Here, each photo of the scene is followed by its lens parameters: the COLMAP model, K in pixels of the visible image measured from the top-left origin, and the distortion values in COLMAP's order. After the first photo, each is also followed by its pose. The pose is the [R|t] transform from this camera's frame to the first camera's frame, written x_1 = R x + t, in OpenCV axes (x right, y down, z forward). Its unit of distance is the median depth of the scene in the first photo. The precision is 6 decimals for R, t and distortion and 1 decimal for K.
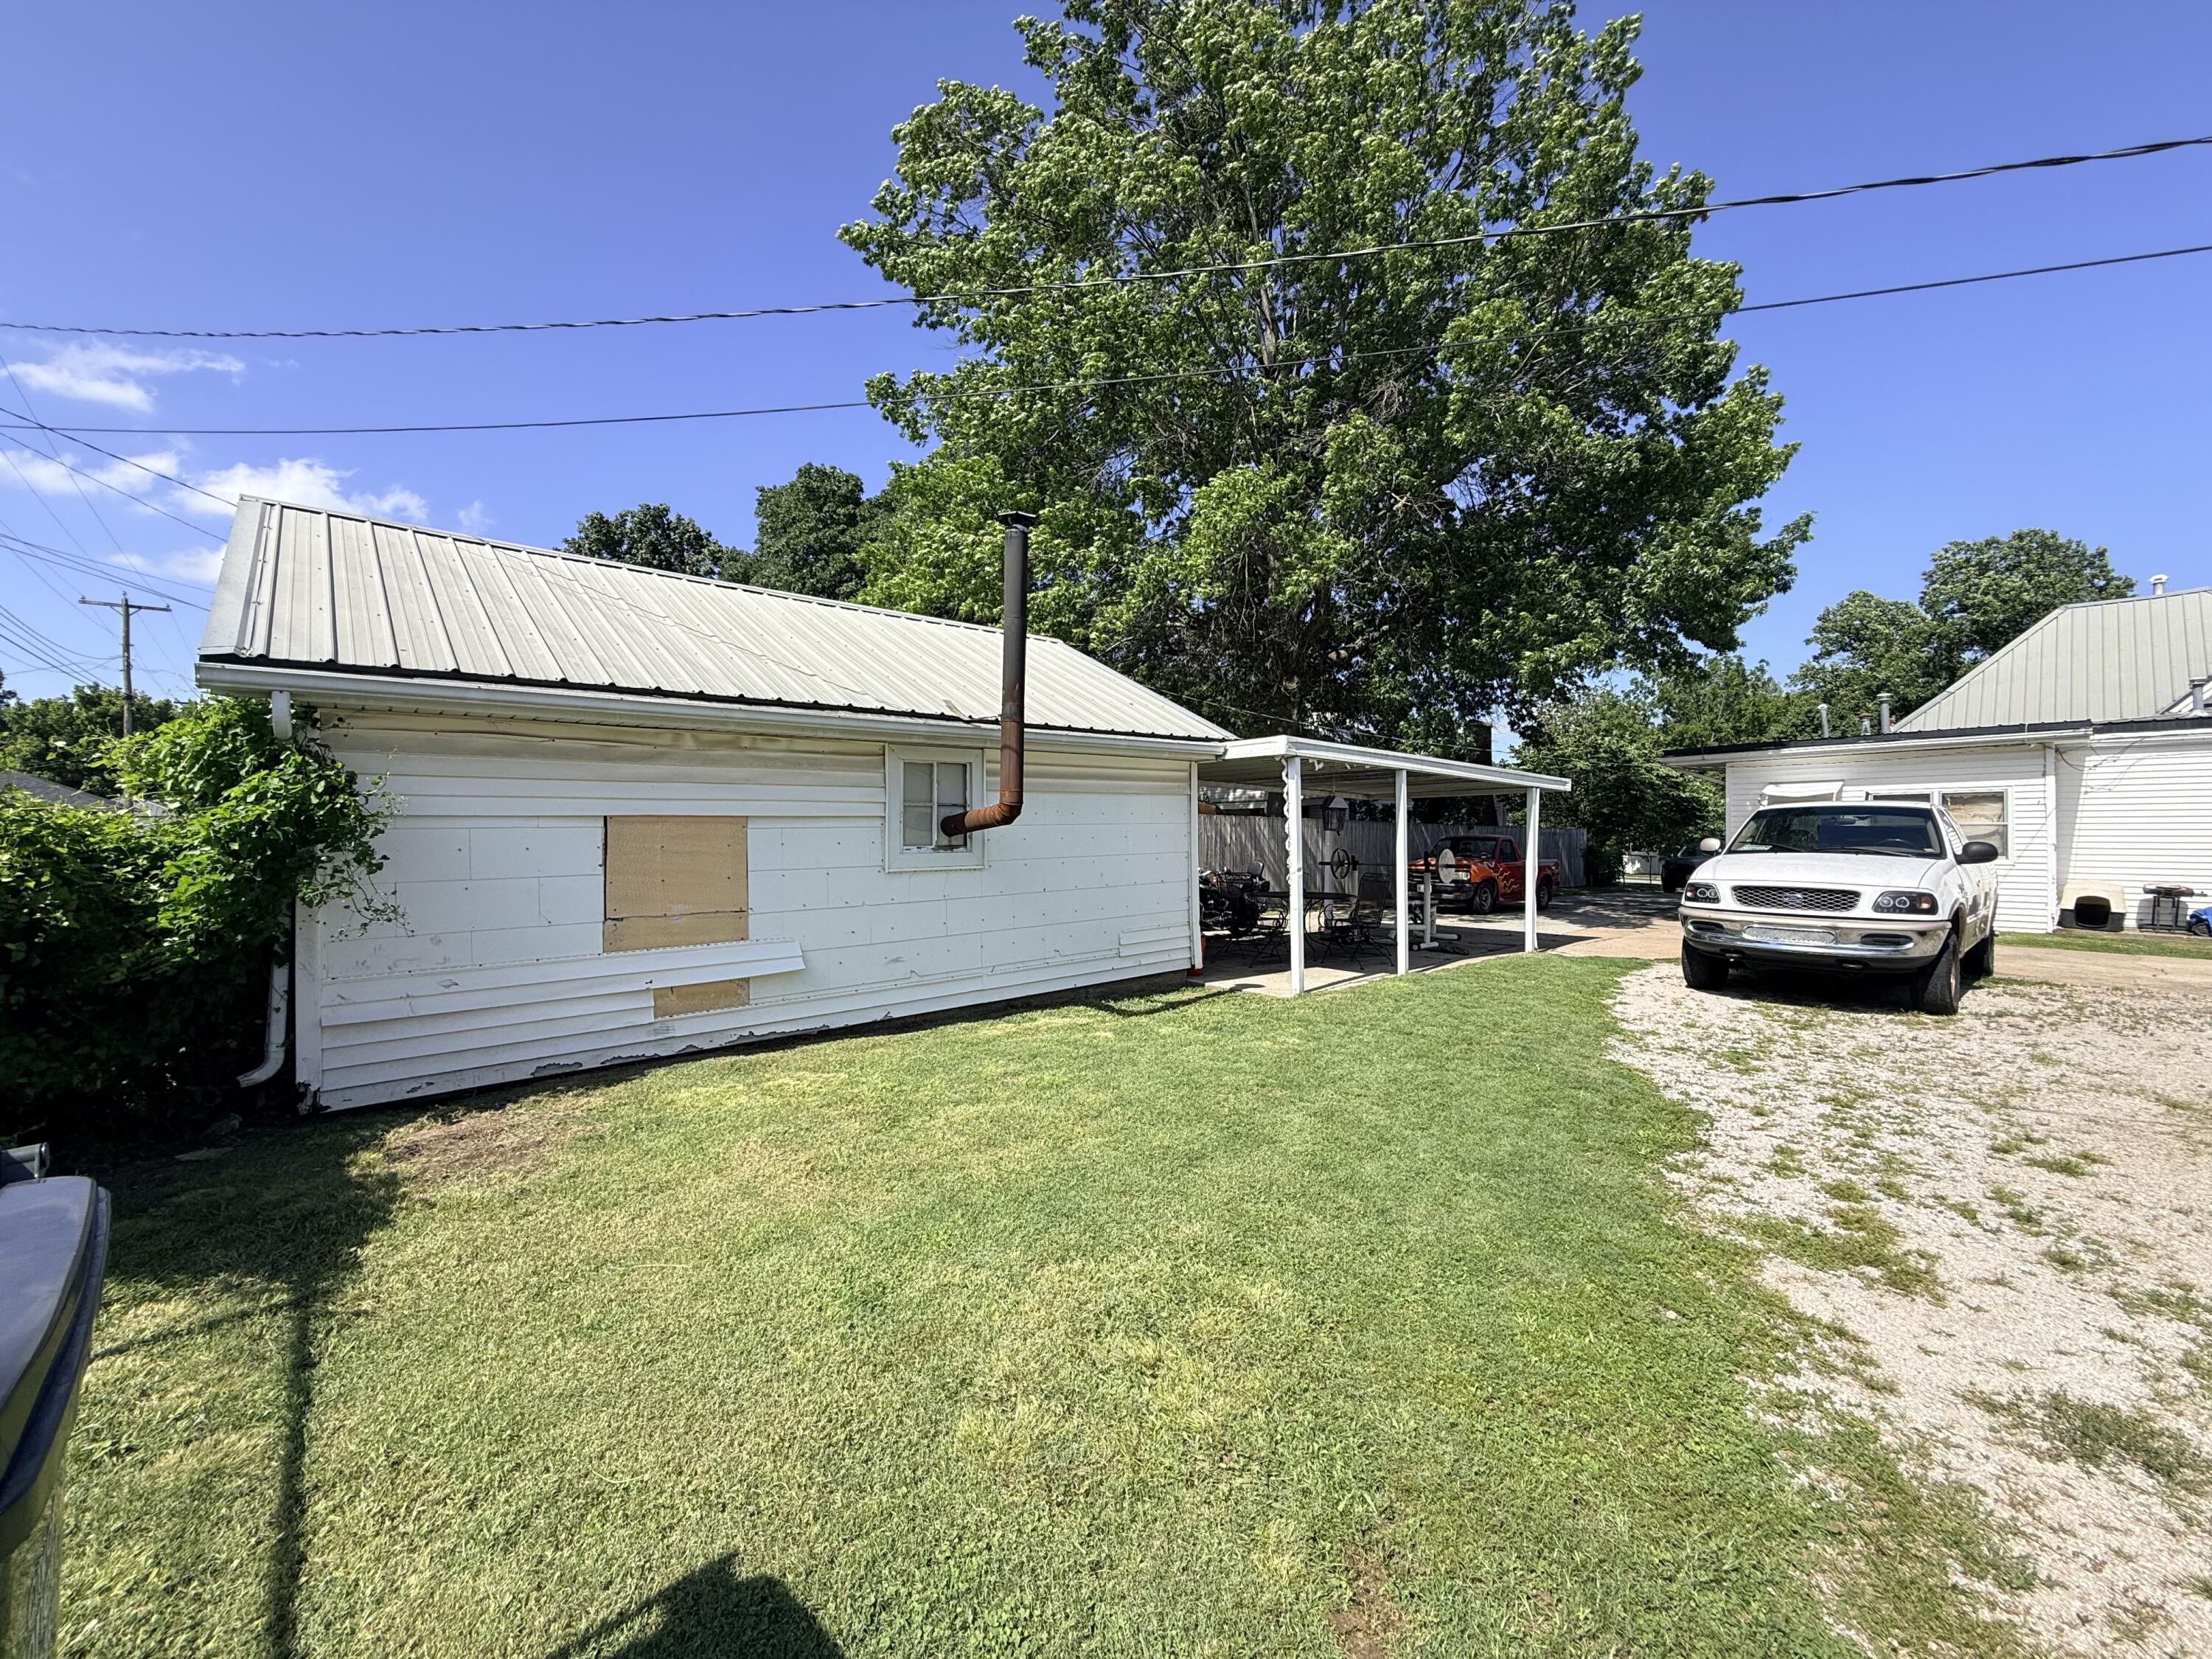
lens RADIAL K [[889.3, 0, 1102.8], [0, 889.3, 821.6], [0, 0, 1]] dist [-0.000344, 0.000888]
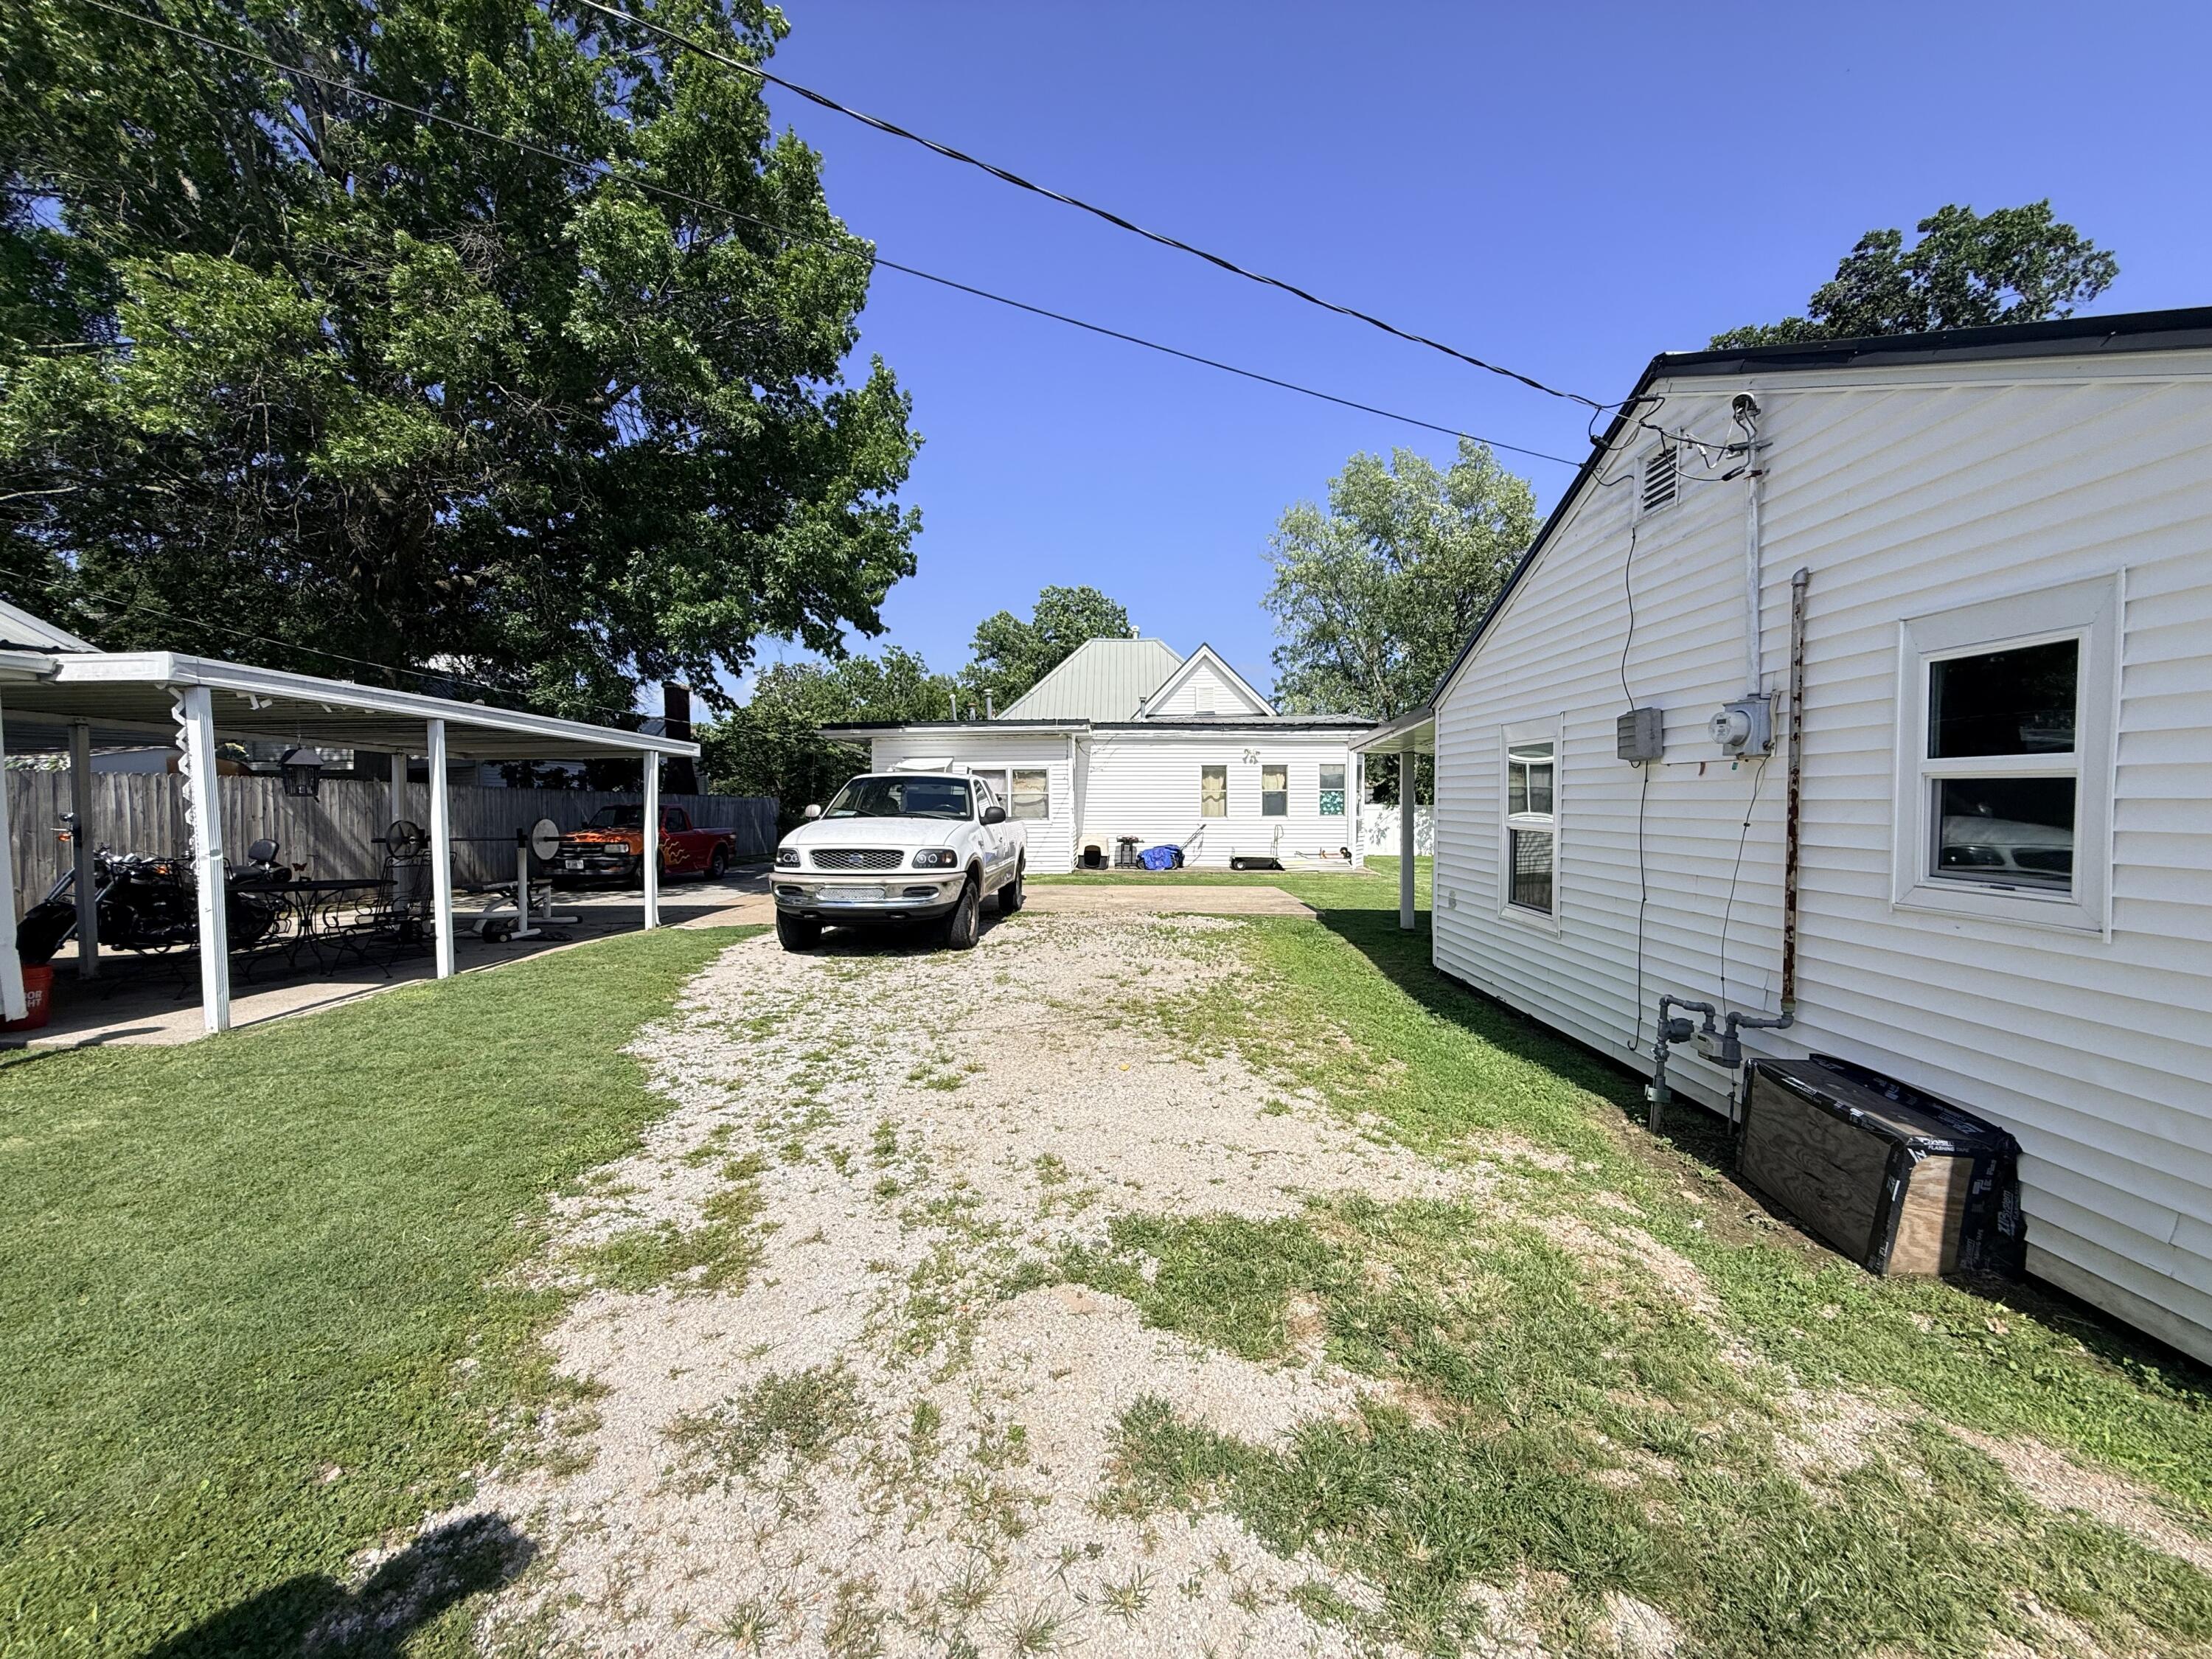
lens RADIAL K [[889.3, 0, 1108.8], [0, 889.3, 841.2], [0, 0, 1]] dist [-0.000344, 0.000888]
pose [[0.686093, -0.033794, 0.726728, 0.184408], [-0.007586, 0.998534, 0.053595, 0.003031], [-0.727474, -0.042284, 0.684831, 0.029245]]
